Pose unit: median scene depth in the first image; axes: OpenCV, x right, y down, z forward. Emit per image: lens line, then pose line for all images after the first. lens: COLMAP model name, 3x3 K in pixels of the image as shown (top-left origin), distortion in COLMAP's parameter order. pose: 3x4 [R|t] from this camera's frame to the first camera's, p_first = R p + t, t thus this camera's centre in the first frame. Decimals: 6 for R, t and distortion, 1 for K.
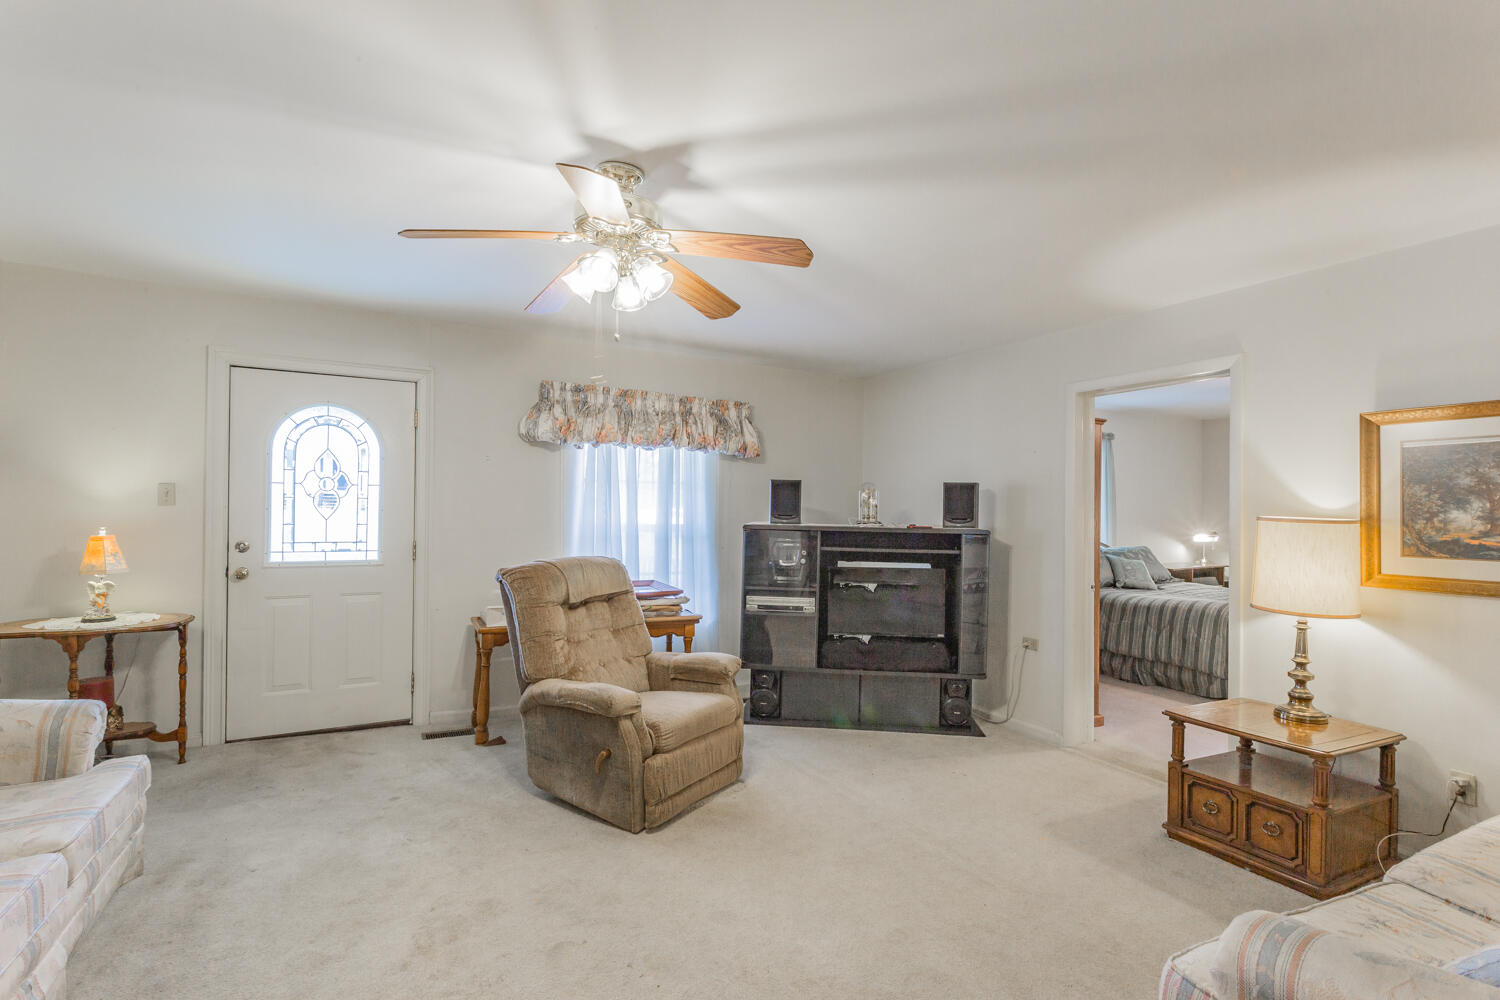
lens RADIAL K [[714.7, 0, 746.5], [0, 714.7, 501.7], [0, 0, 1]] dist [-0.005907, 0.006157]
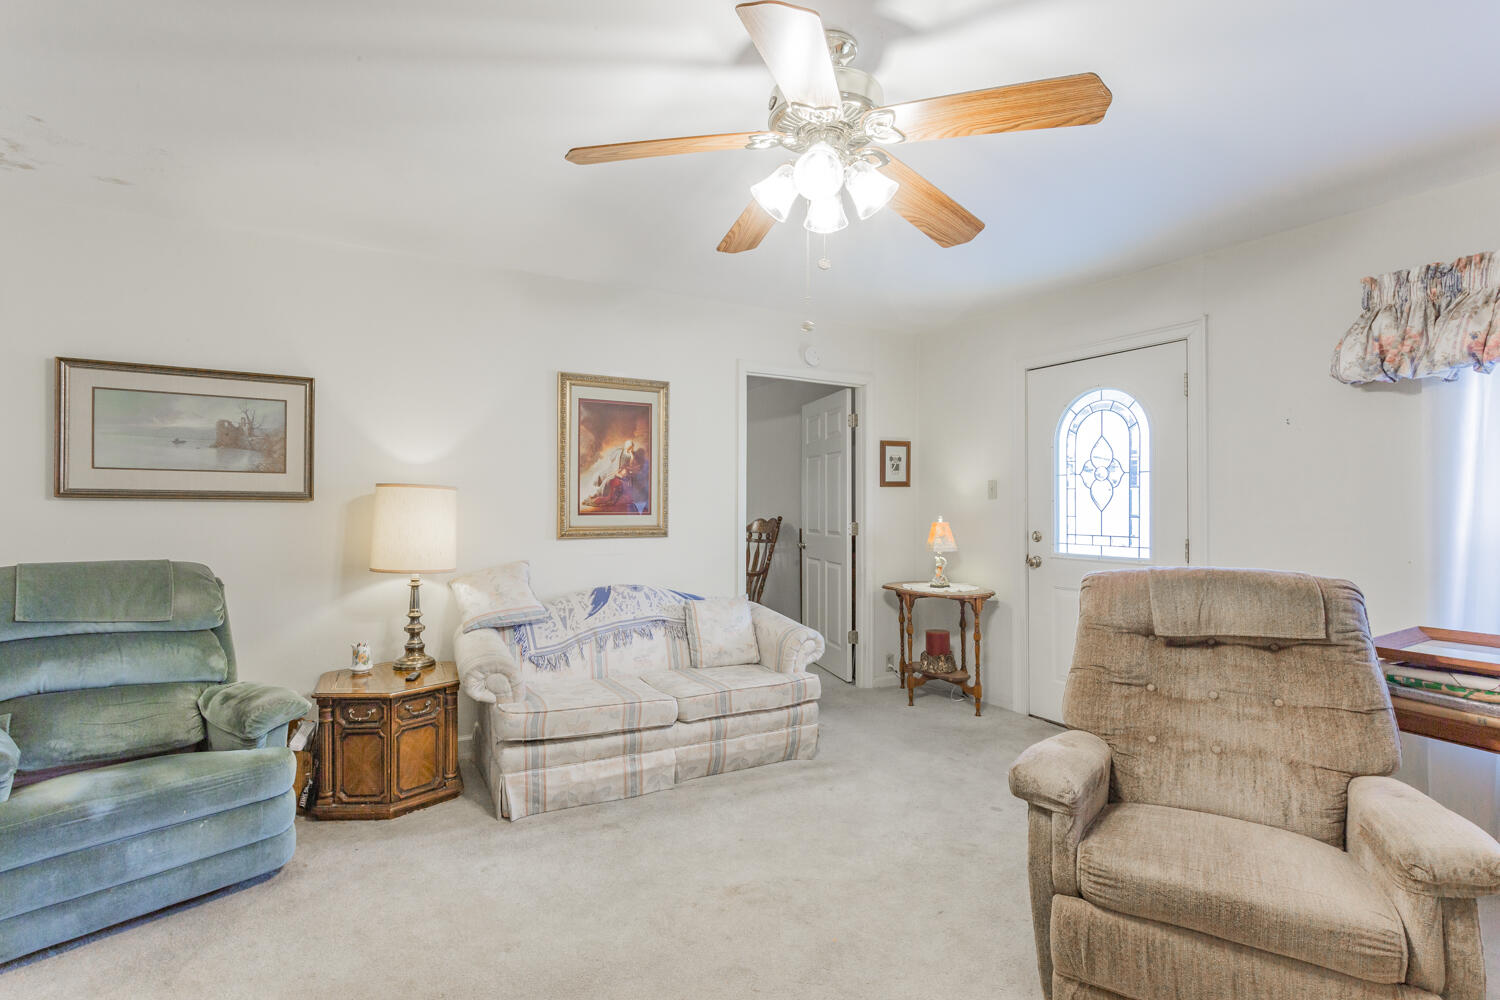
lens RADIAL K [[714.7, 0, 746.7], [0, 714.7, 508.3], [0, 0, 1]] dist [-0.005907, 0.006157]
pose [[0.008861, -0.008557, -0.999924, 0.342862], [0.011165, 0.999902, -0.008458, 0.023693], [0.999898, -0.011090, 0.008956, 0.530668]]
